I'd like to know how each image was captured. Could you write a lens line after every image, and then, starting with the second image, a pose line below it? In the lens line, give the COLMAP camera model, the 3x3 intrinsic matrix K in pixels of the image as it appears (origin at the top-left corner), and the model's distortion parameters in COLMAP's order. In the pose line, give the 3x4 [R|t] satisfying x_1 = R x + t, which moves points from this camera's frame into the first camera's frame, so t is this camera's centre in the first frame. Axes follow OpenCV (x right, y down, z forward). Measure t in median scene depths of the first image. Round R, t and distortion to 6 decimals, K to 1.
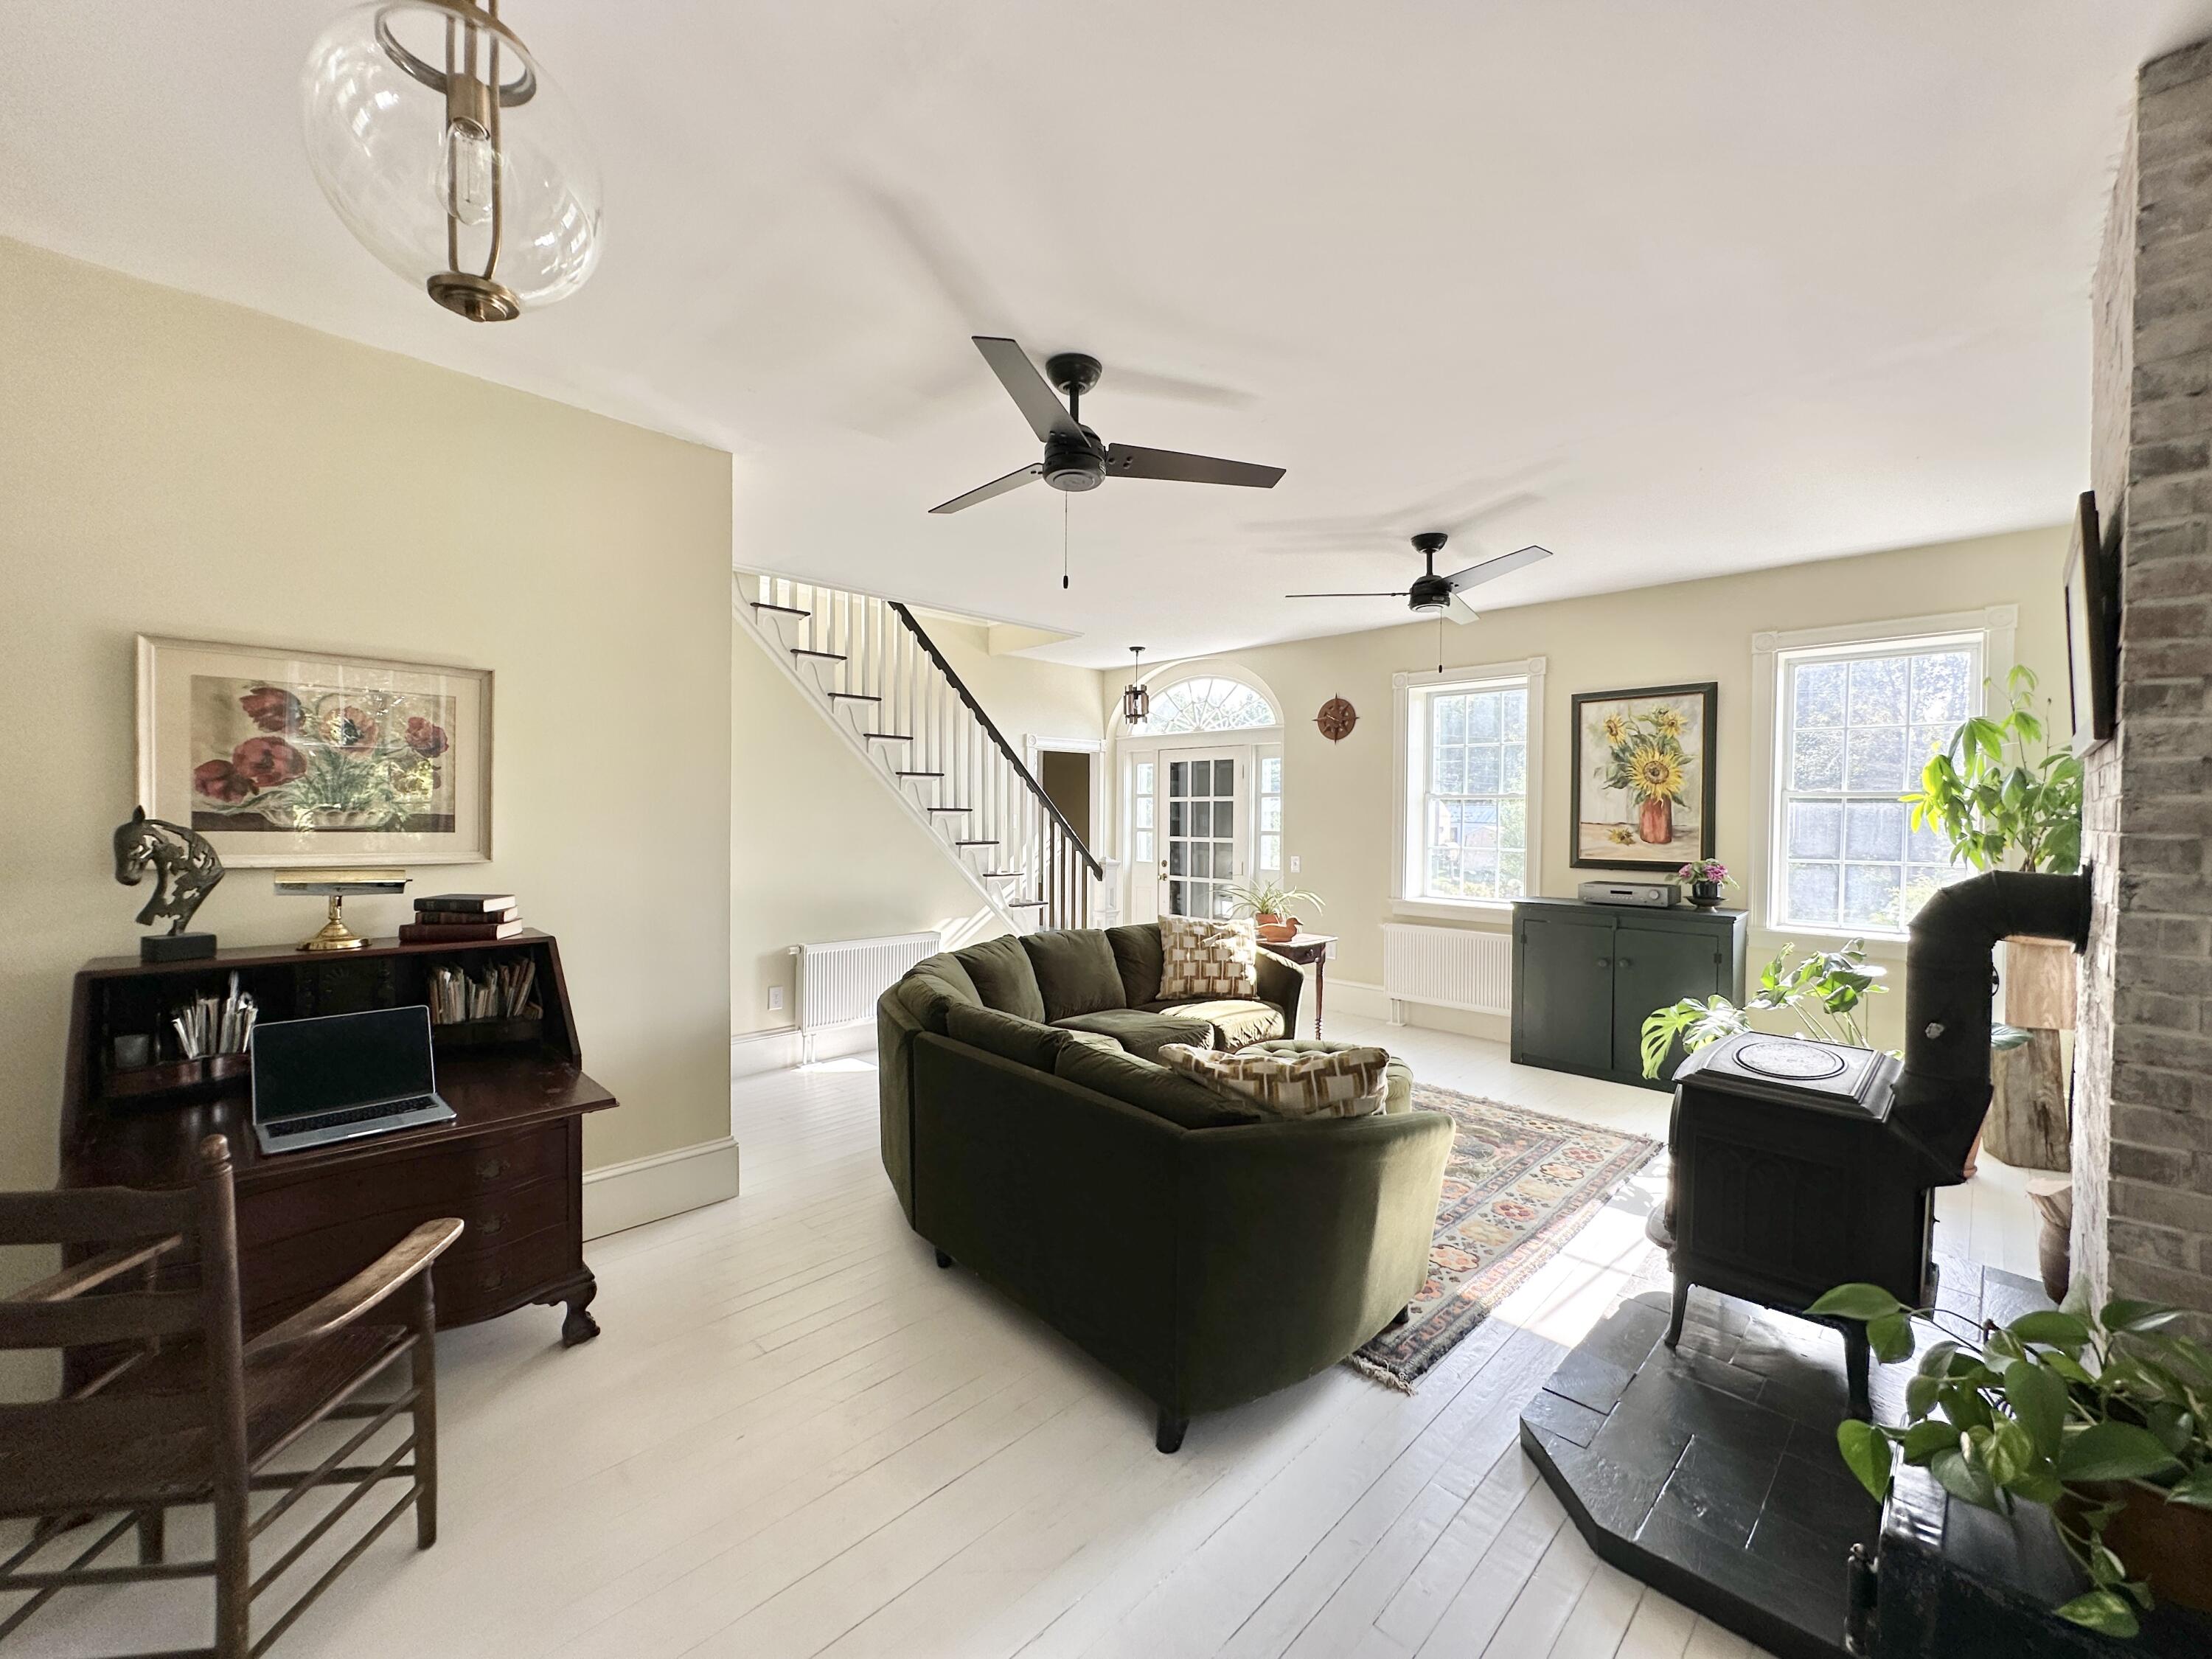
lens RADIAL K [[883.5, 0, 1098.0], [0, 883.5, 833.9], [0, 0, 1]] dist [-0.000720, 0.000570]
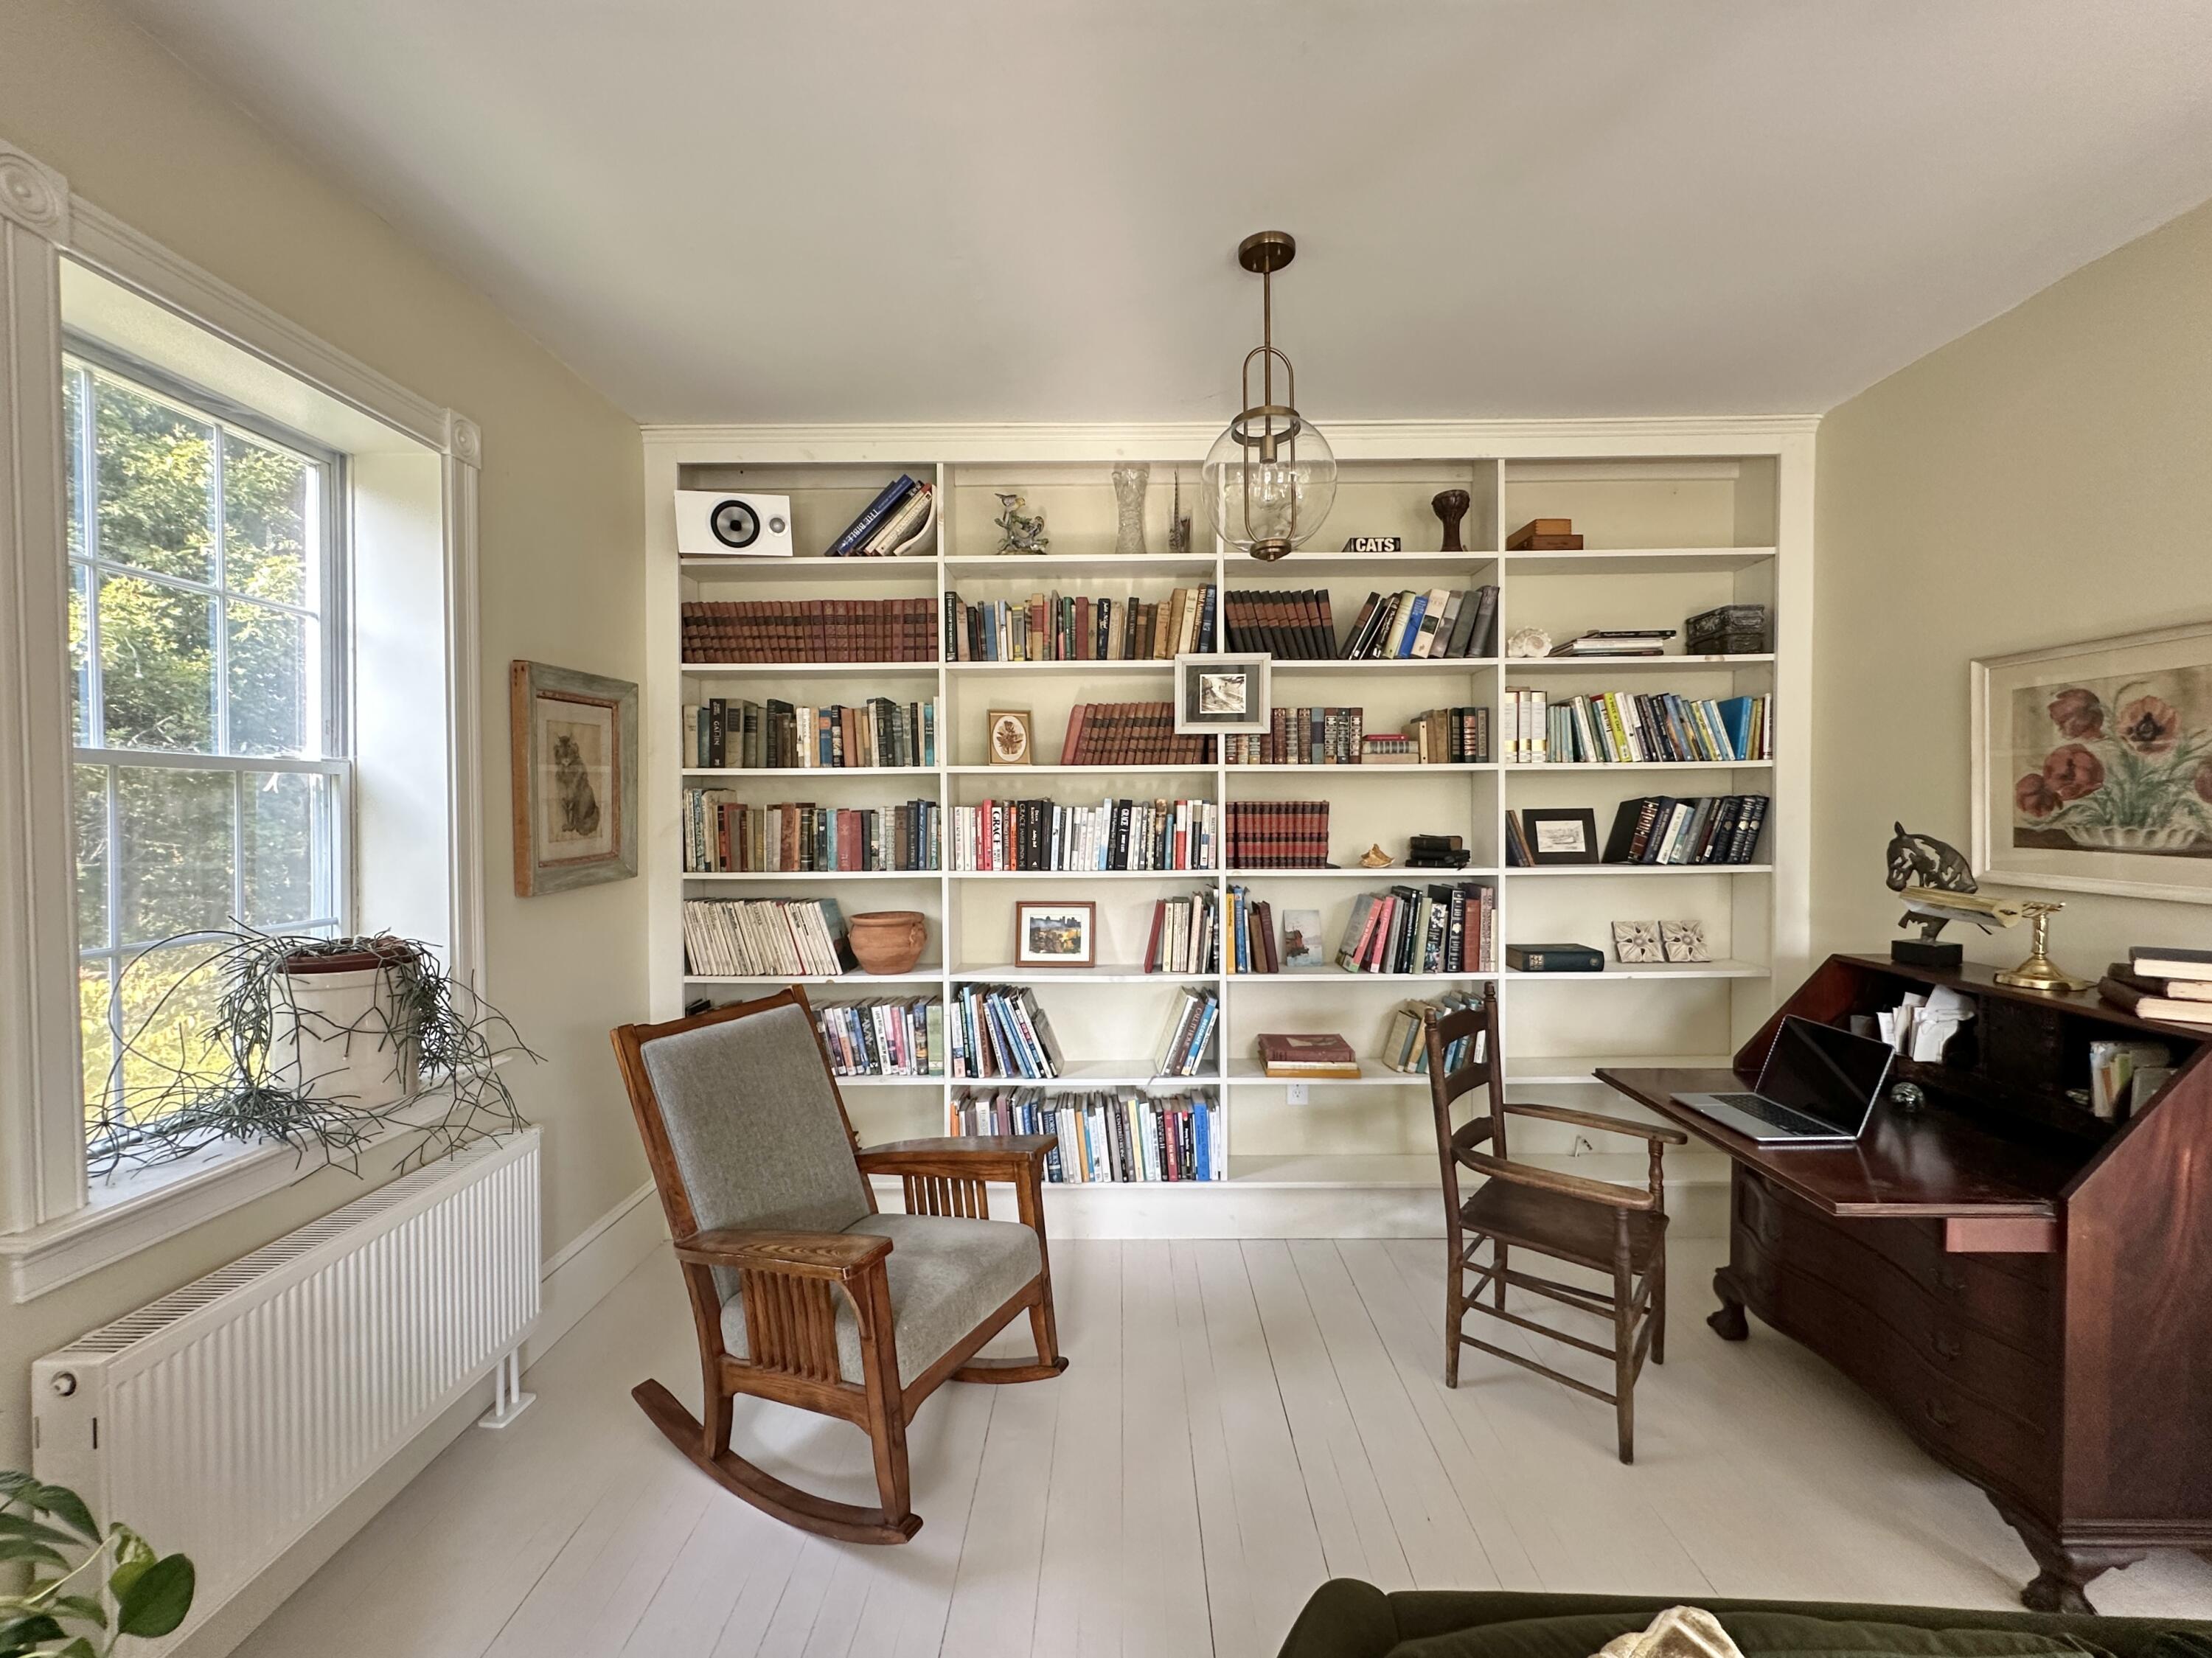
lens RADIAL K [[934.0, 0, 1095.8], [0, 934.0, 822.5], [0, 0, 1]] dist [0.000505, 0.000011]
pose [[-0.720881, 0.006546, -0.693028, 0.298509], [-0.014141, 0.999608, 0.024151, -0.027721], [0.692914, 0.027211, -0.720506, 0.693404]]
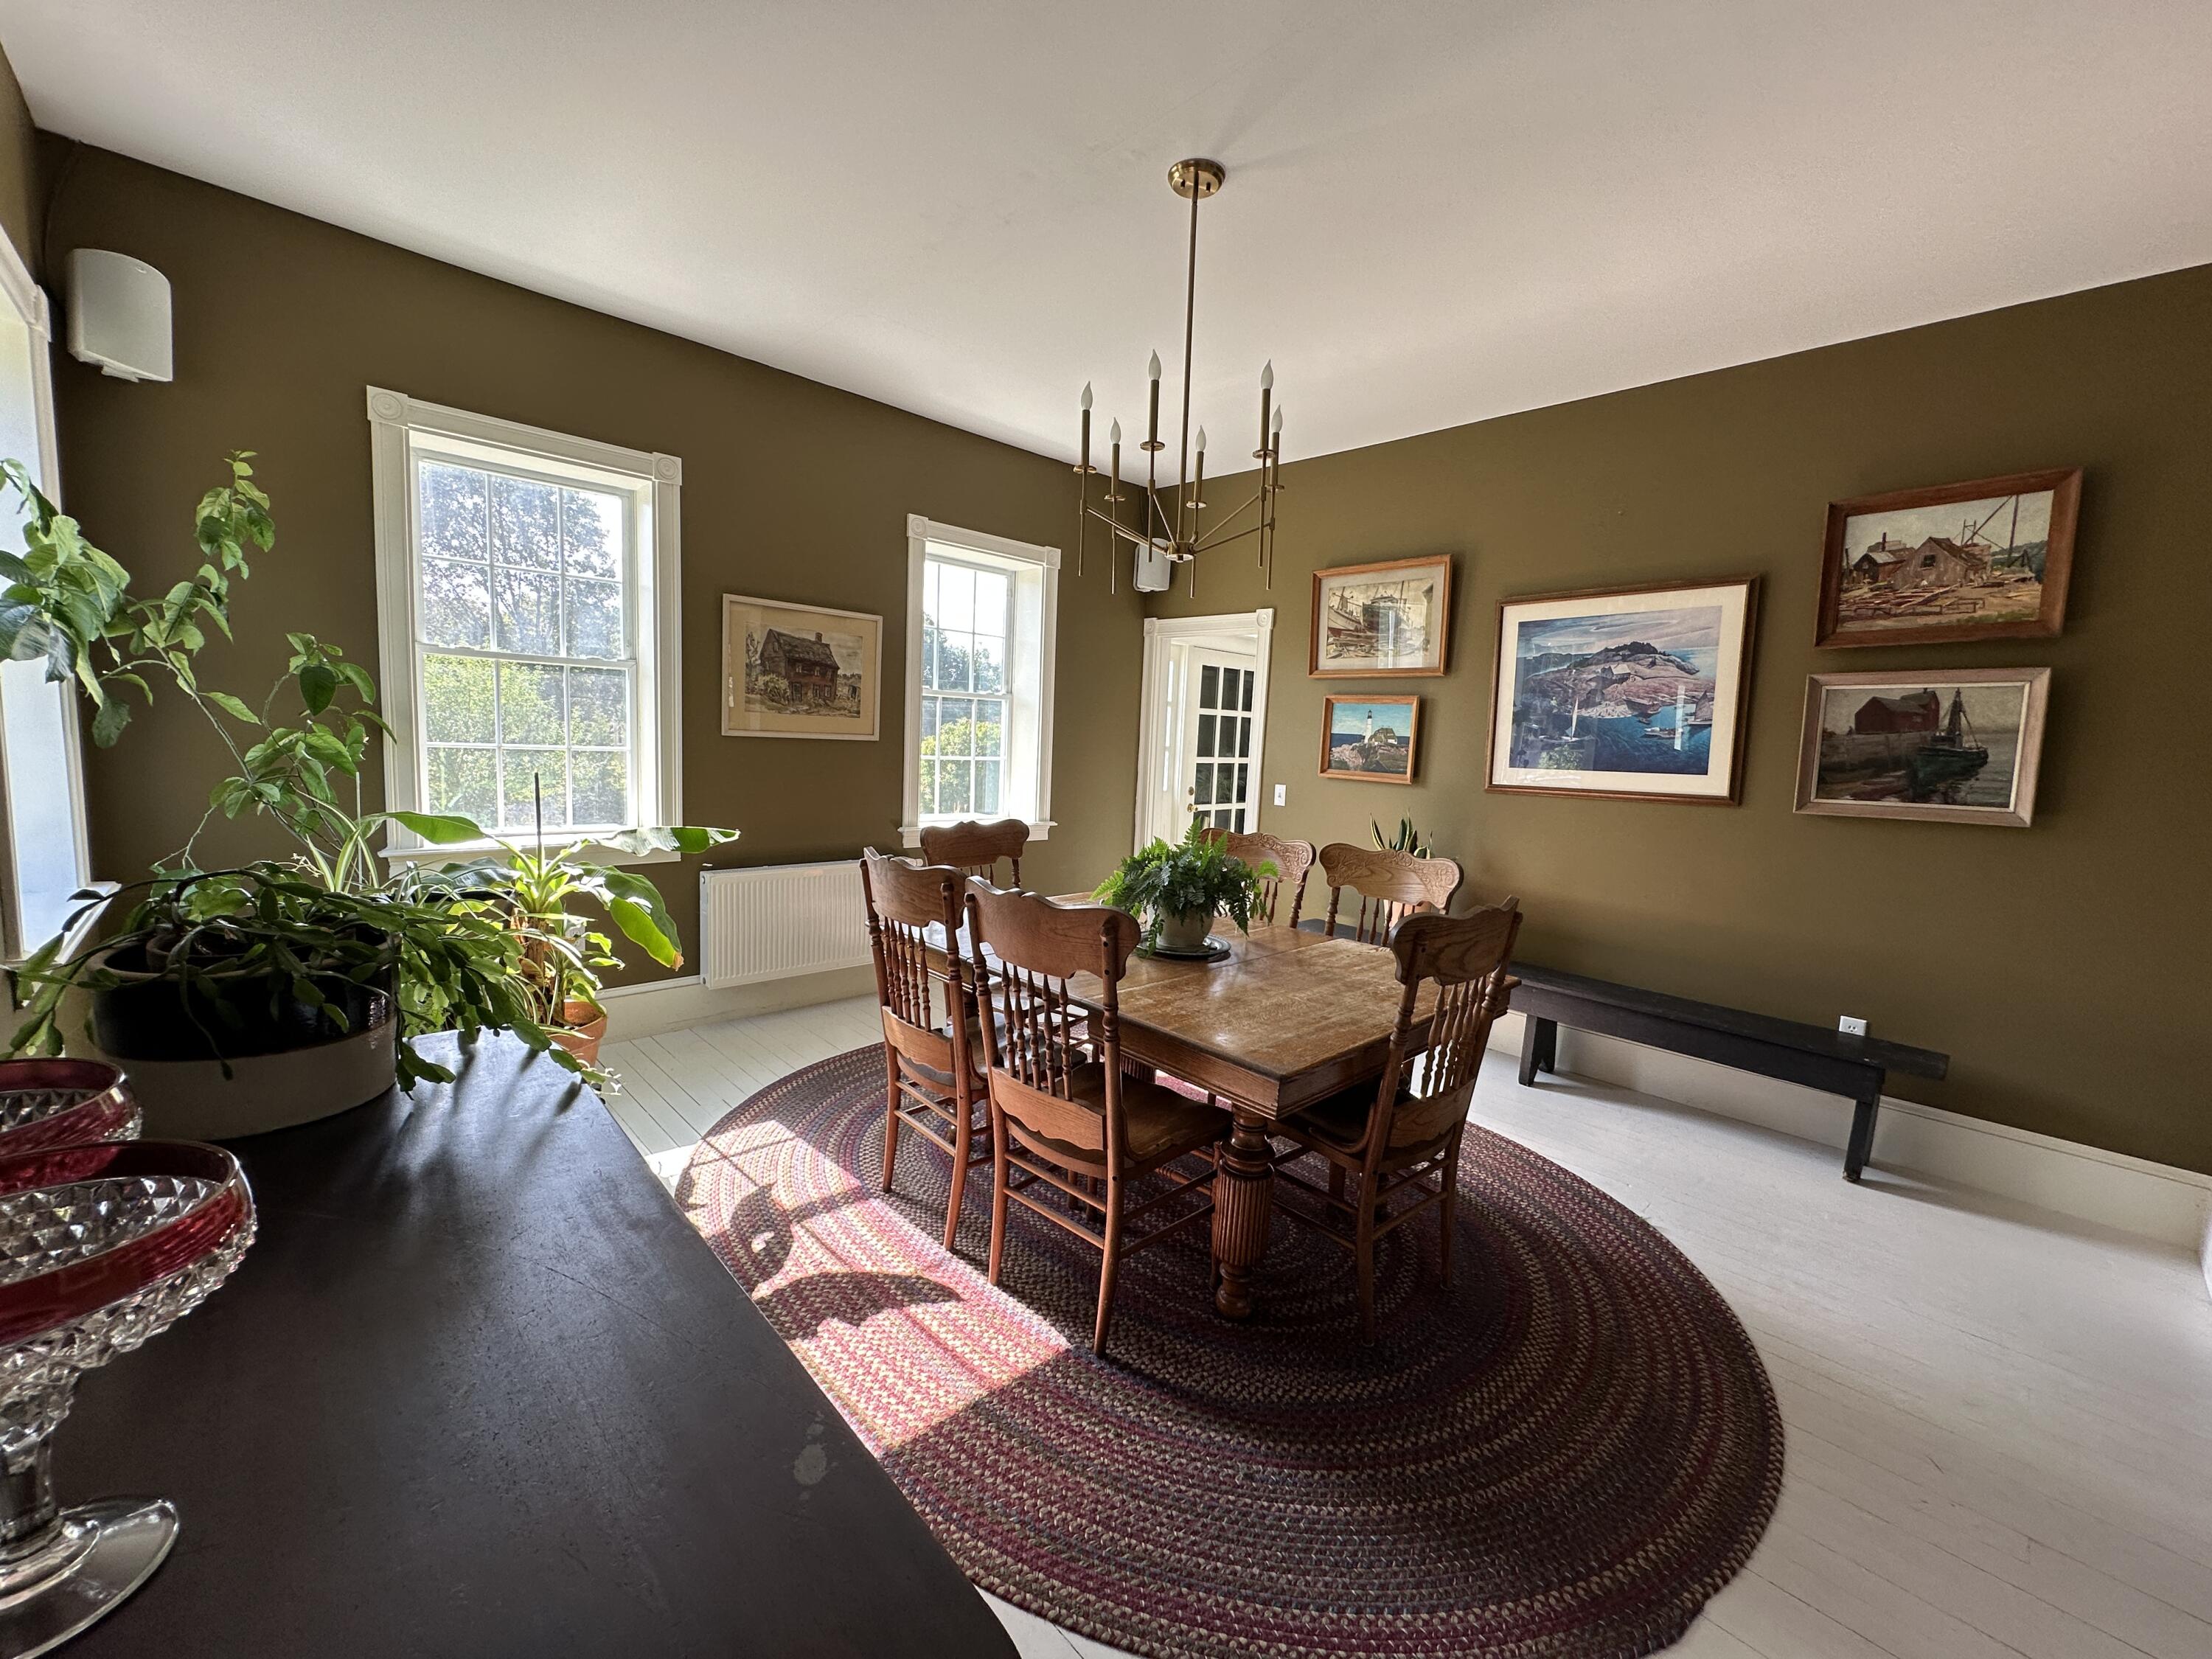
lens RADIAL K [[883.5, 0, 1106.0], [0, 883.5, 828.0], [0, 0, 1]] dist [-0.000720, 0.000570]
pose [[0.020326, -0.113011, 0.993386, -1.731755], [-0.020032, 0.993346, 0.113417, -0.053491], [-0.999593, -0.022205, 0.017927, 2.516880]]
